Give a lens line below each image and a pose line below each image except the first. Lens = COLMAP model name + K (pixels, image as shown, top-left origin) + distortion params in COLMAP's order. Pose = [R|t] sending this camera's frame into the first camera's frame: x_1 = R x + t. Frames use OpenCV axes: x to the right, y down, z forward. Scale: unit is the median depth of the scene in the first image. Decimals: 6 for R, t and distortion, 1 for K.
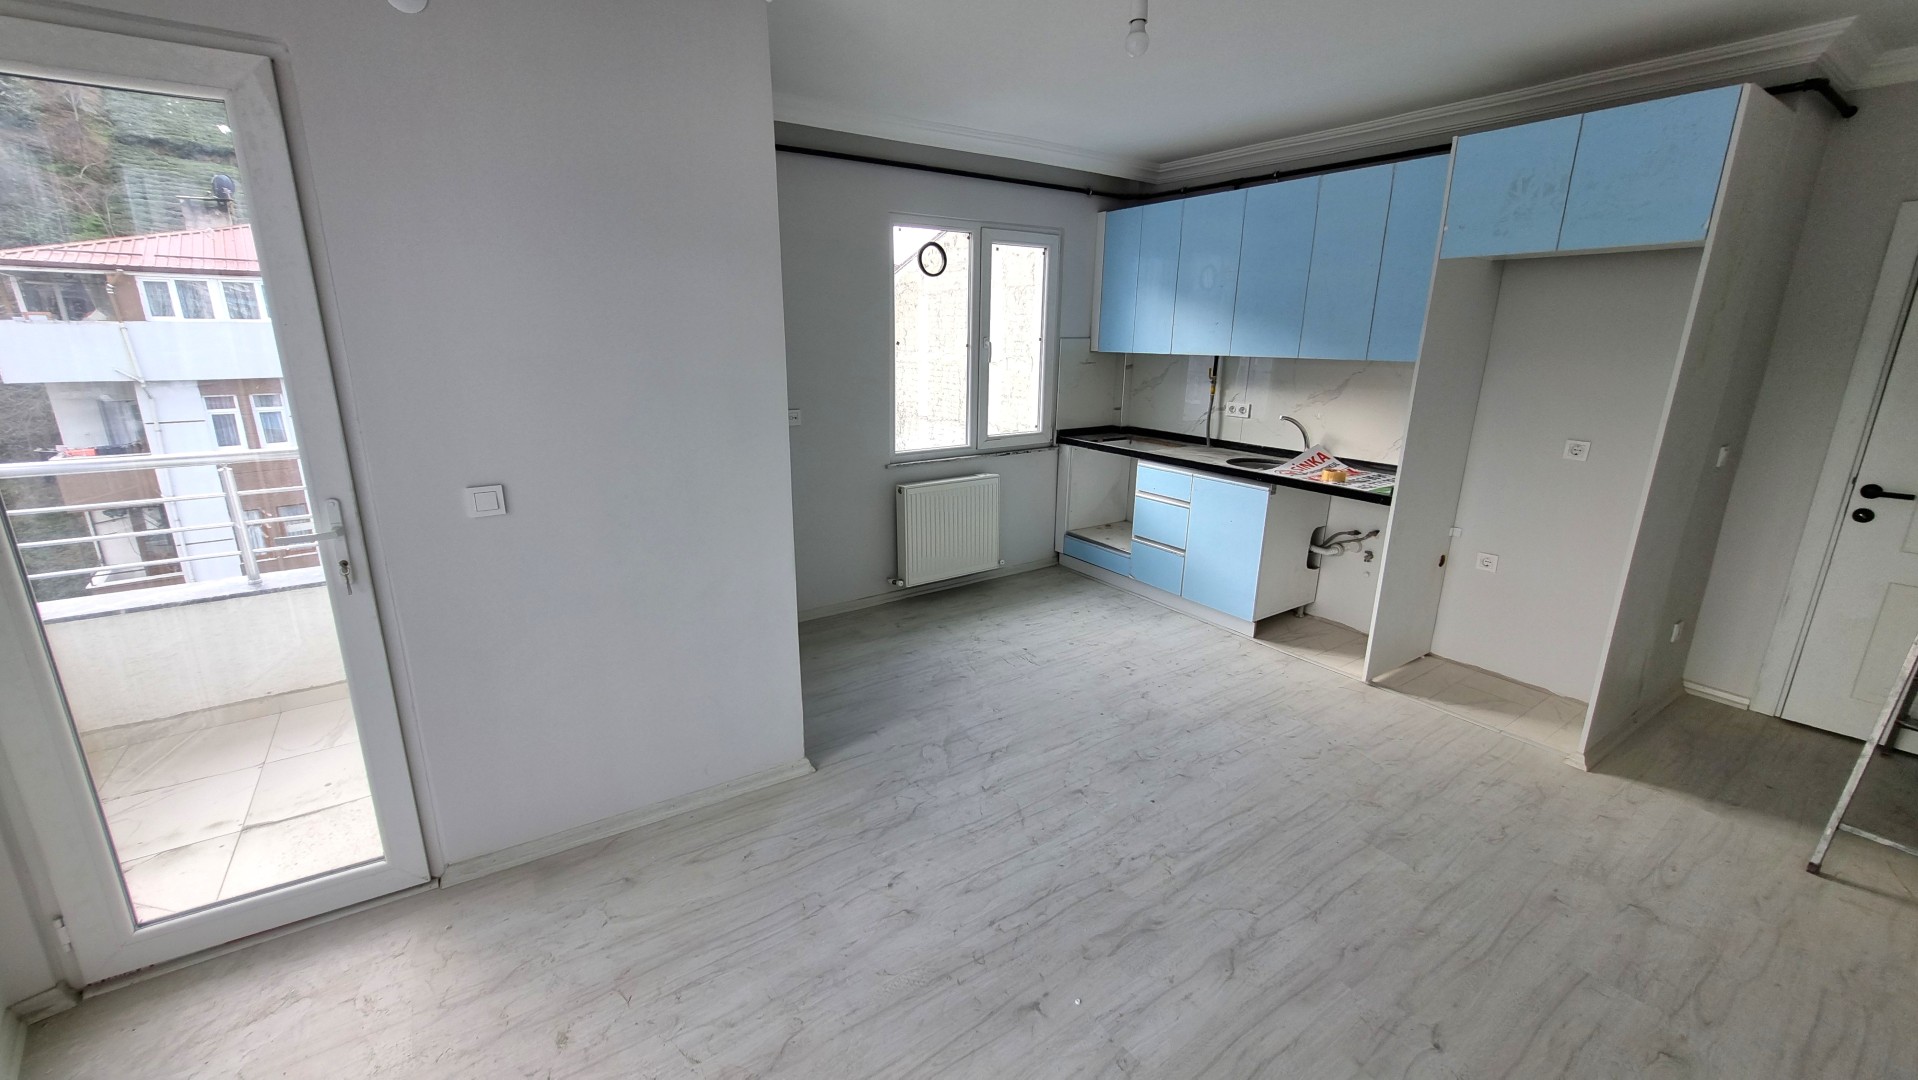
lens RADIAL K [[729.8, 0, 944.1], [0, 729.8, 531.6], [0, 0, 1]] dist [0.001751, 0.000198]
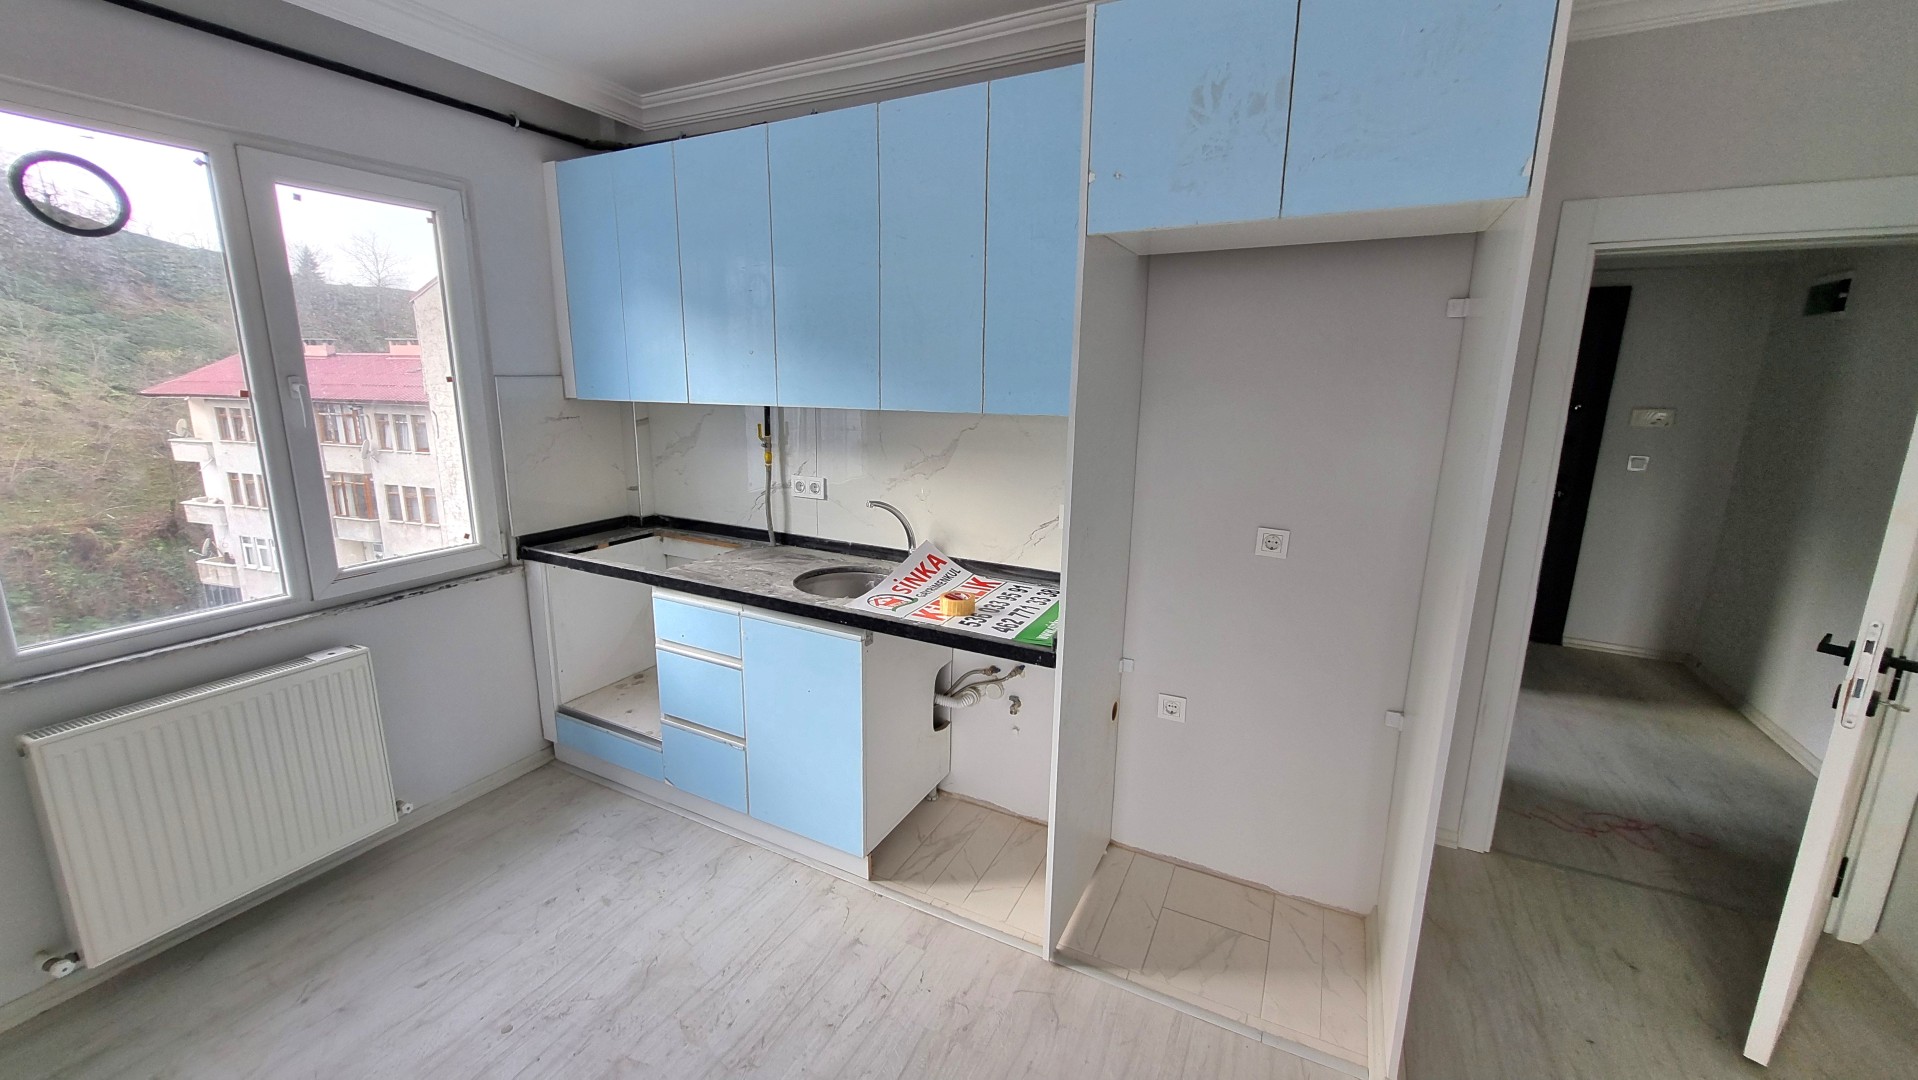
lens RADIAL K [[746.2, 0, 920.3], [0, 746.2, 537.7], [0, 0, 1]] dist [-0.000288, -0.000004]
pose [[0.889495, -0.097838, 0.446347, 0.213379], [0.118159, 0.992834, -0.017845, -0.109929], [-0.441403, 0.068613, 0.894682, 0.412607]]
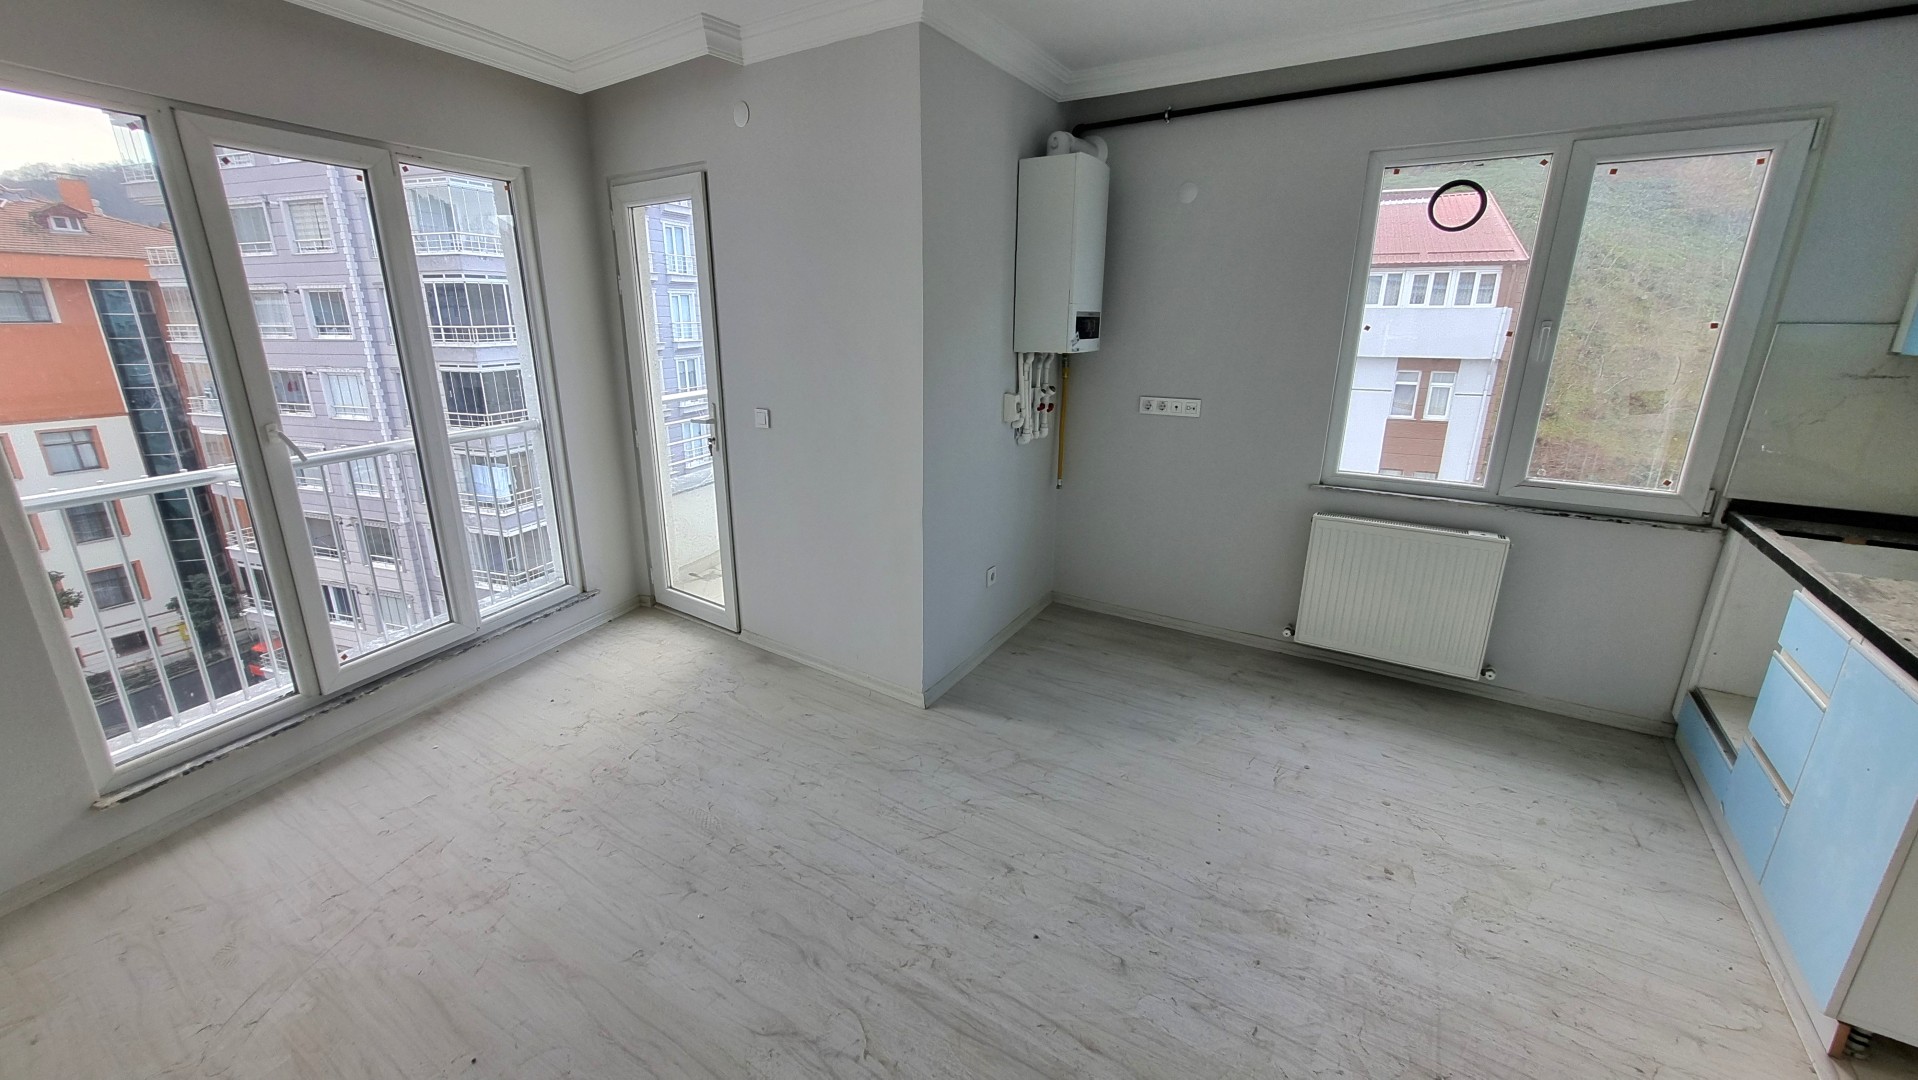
lens RADIAL K [[751.9, 0, 959.0], [0, 751.9, 540.0], [0, 0, 1]] dist [-0.000427, -0.000020]
pose [[0.394660, 0.260359, -0.881168, 0.512934], [-0.242279, 0.954561, 0.173532, -0.084387], [0.886310, 0.145002, 0.439806, 0.325943]]
